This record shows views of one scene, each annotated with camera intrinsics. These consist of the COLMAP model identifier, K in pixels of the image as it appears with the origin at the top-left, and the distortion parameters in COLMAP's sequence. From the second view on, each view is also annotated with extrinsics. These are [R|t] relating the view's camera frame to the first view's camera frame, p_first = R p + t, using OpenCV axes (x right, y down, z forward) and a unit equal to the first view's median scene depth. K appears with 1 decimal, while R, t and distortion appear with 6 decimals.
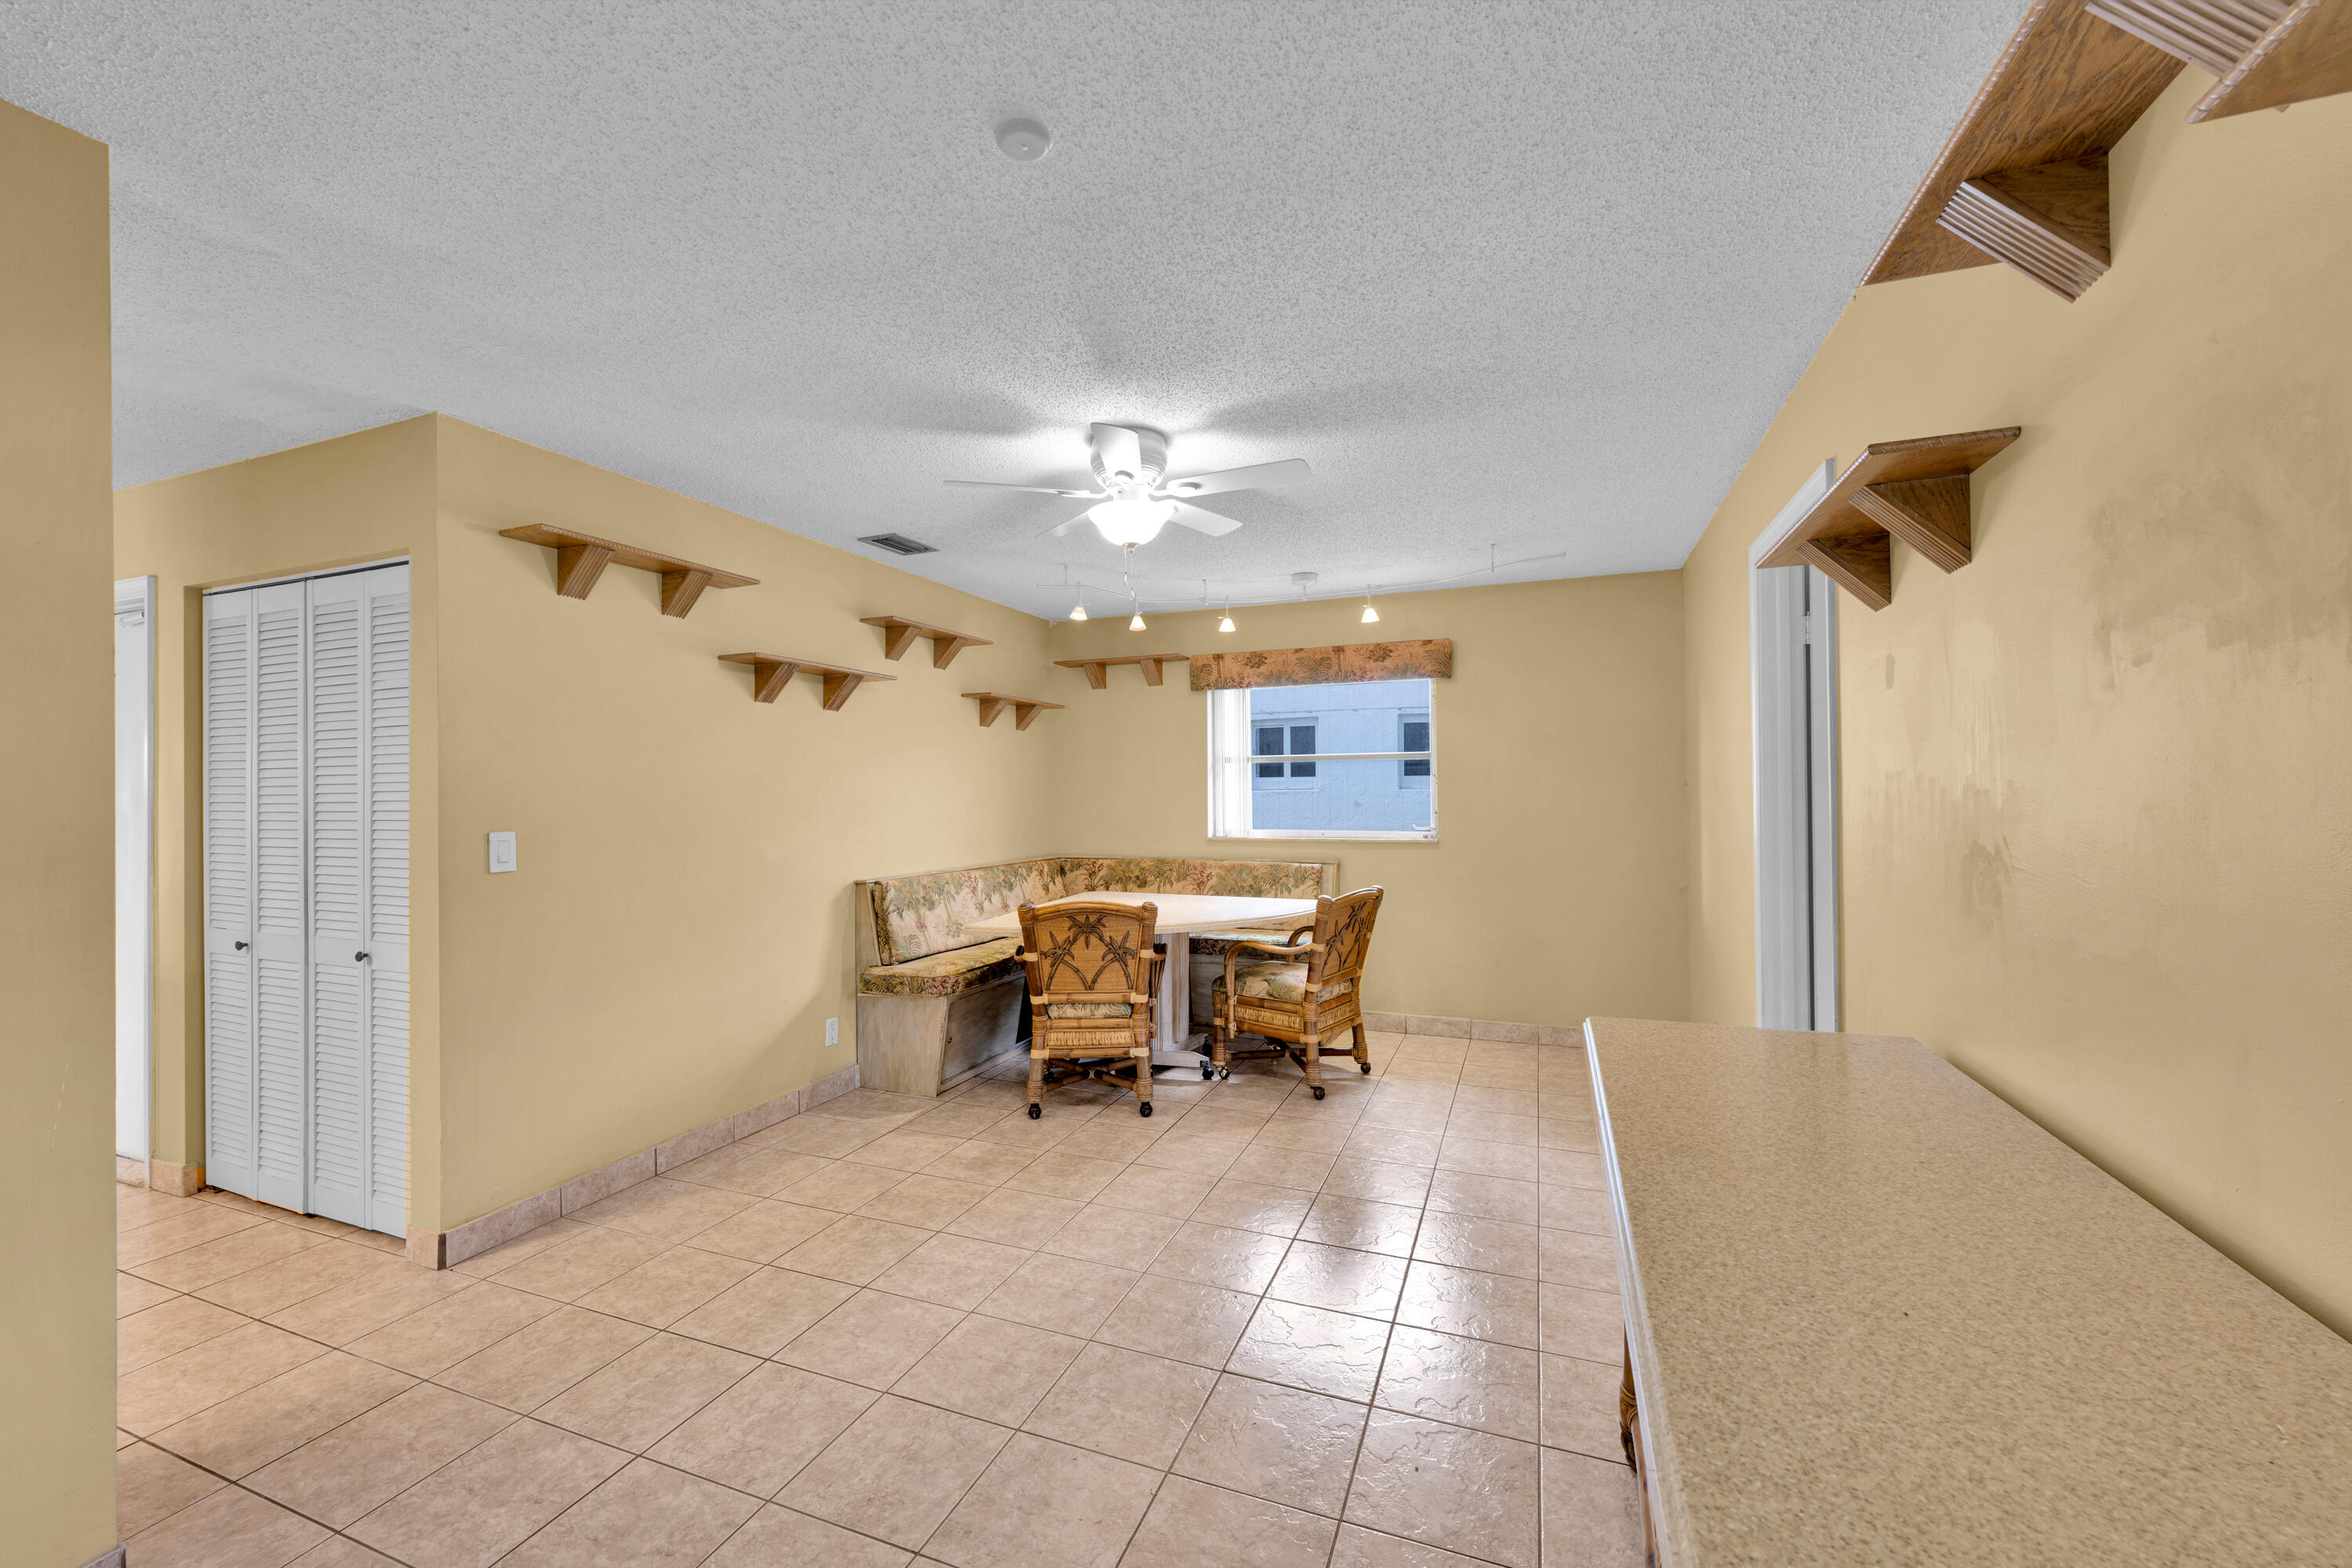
lens RADIAL K [[925.0, 0, 1171.6], [0, 925.0, 785.9], [0, 0, 1]] dist [0.000423, 0.000120]
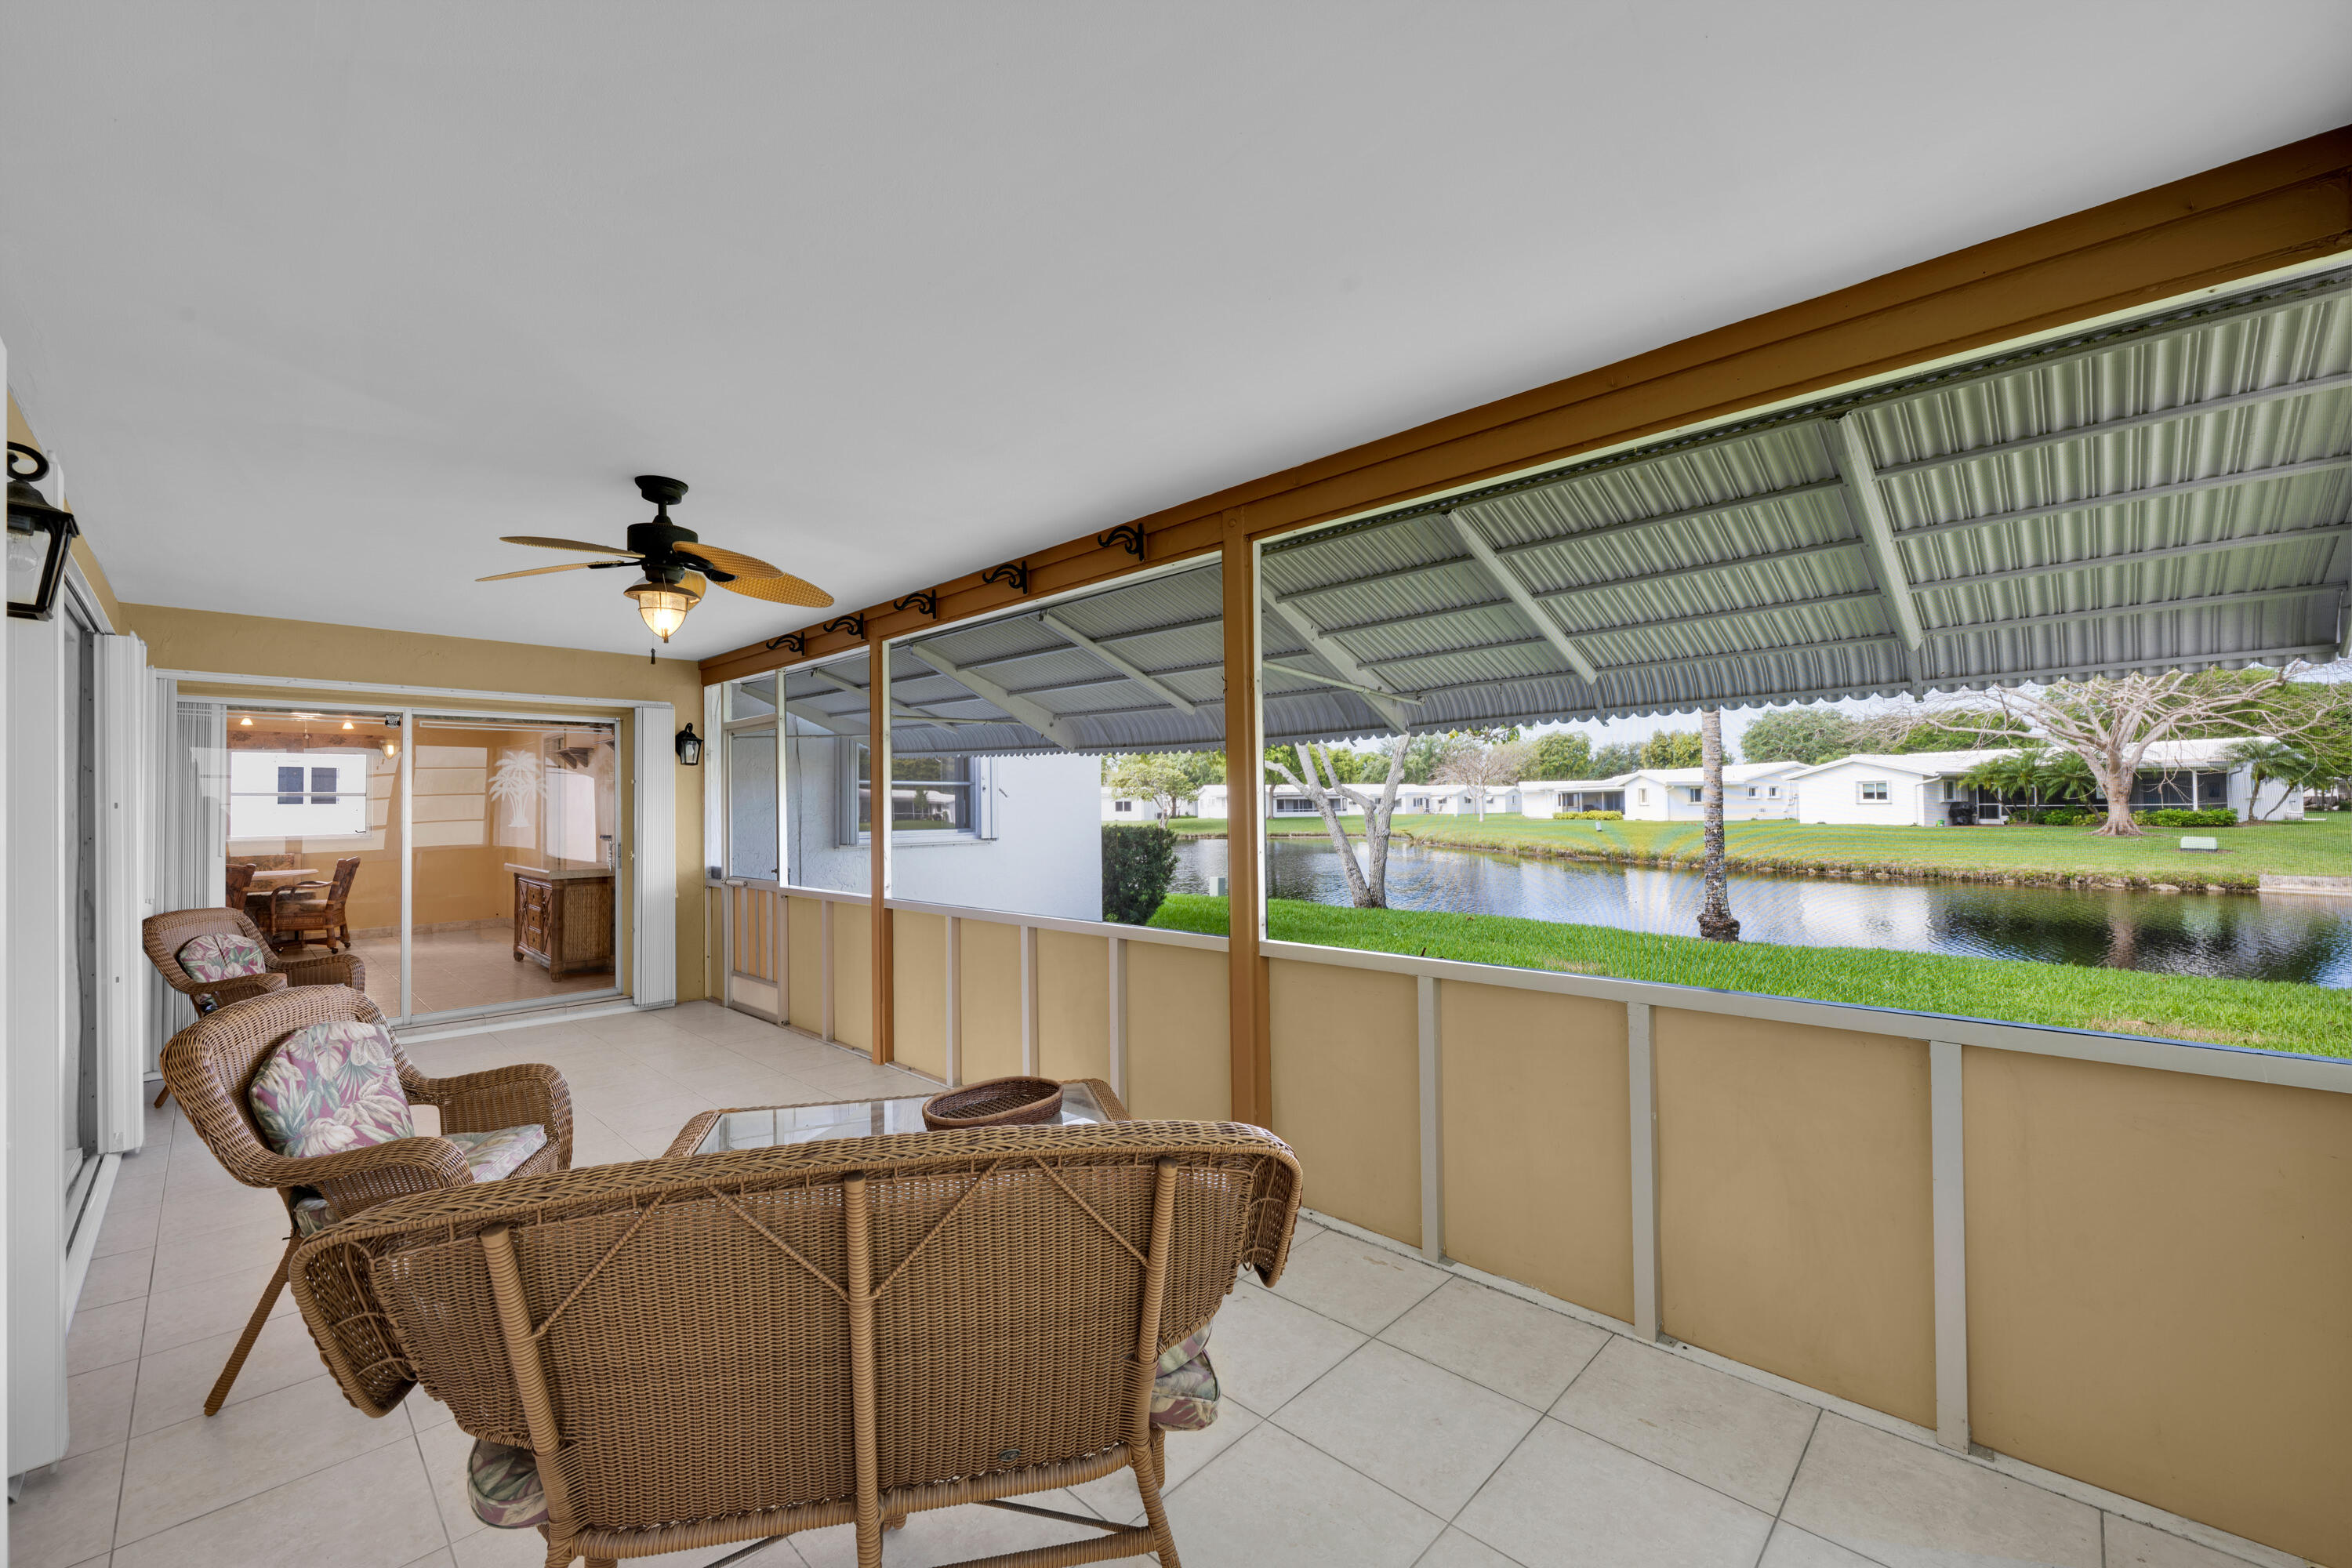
lens RADIAL K [[930.3, 0, 1134.4], [0, 930.3, 793.1], [0, 0, 1]] dist [0.000730, 0.000151]
pose [[0.402194, 0.024239, 0.915233, -0.110965], [-0.001855, 0.999669, -0.025661, 0.001036], [-0.915552, 0.008623, 0.402106, -0.163959]]
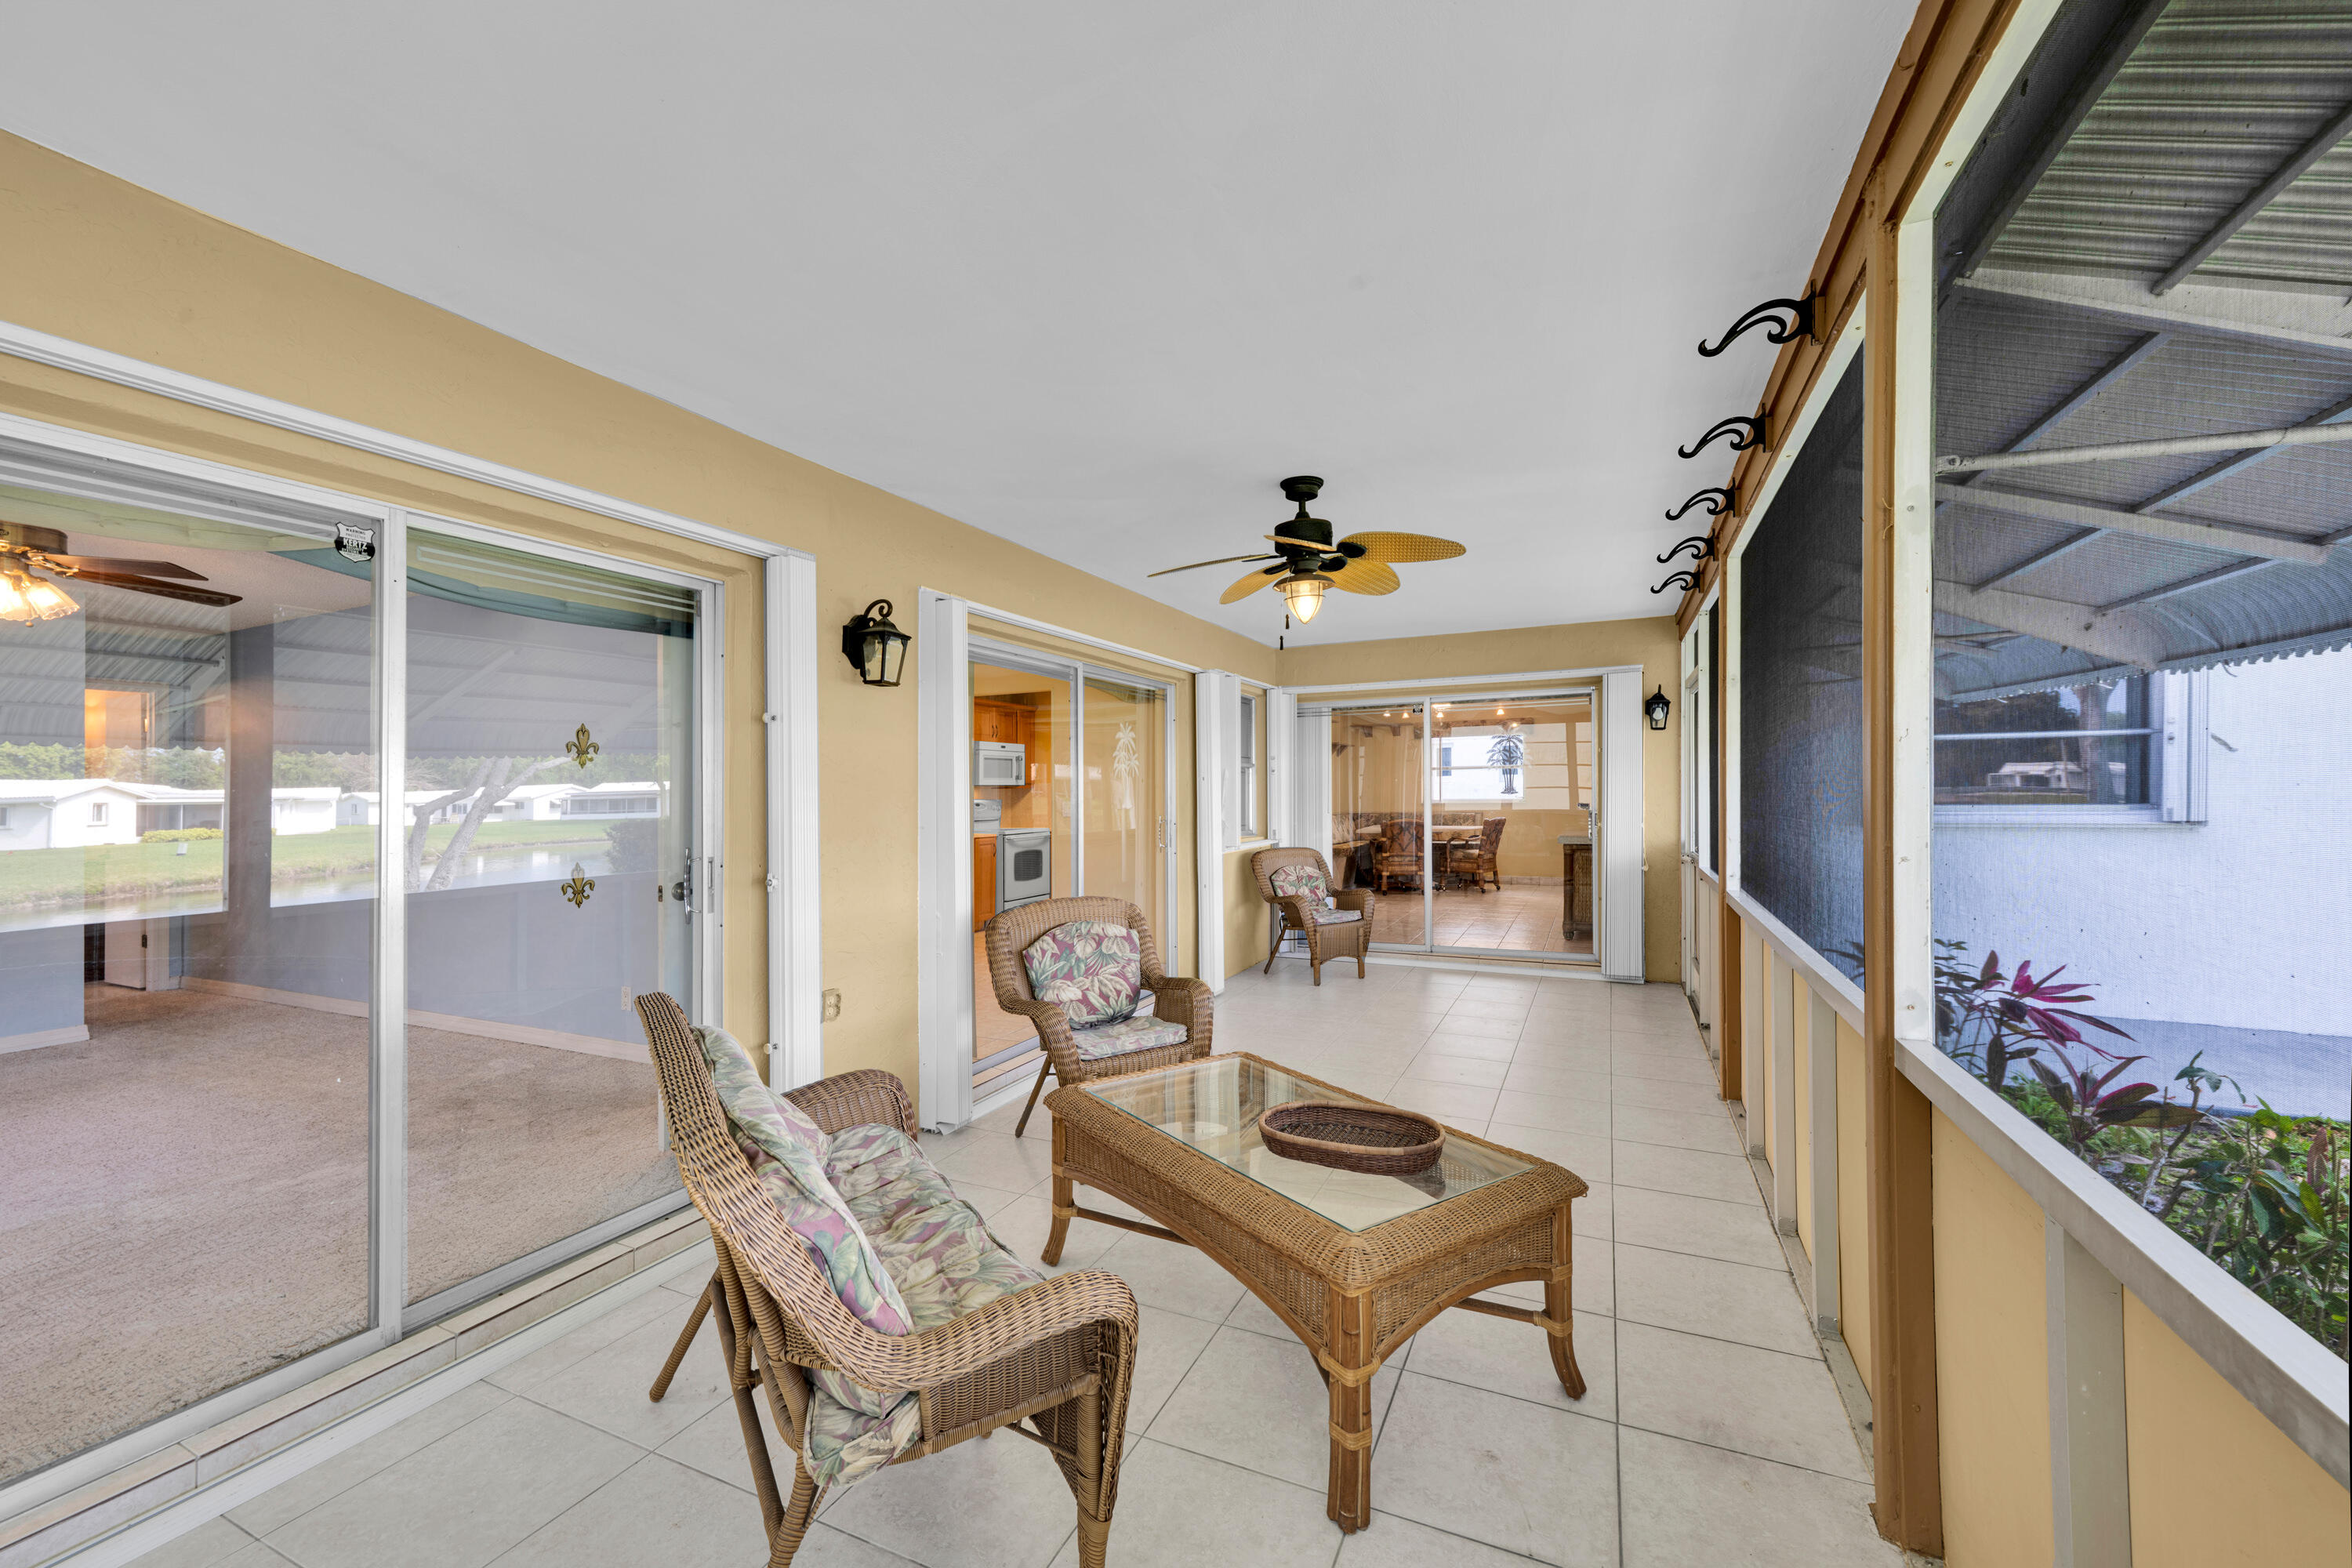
lens RADIAL K [[925.0, 0, 1171.6], [0, 925.0, 785.9], [0, 0, 1]] dist [0.000423, 0.000120]
pose [[0.998453, -0.000888, -0.055590, -0.062034], [0.001002, 0.999997, 0.002030, 0.000934], [0.055588, -0.002082, 0.998452, -0.182968]]
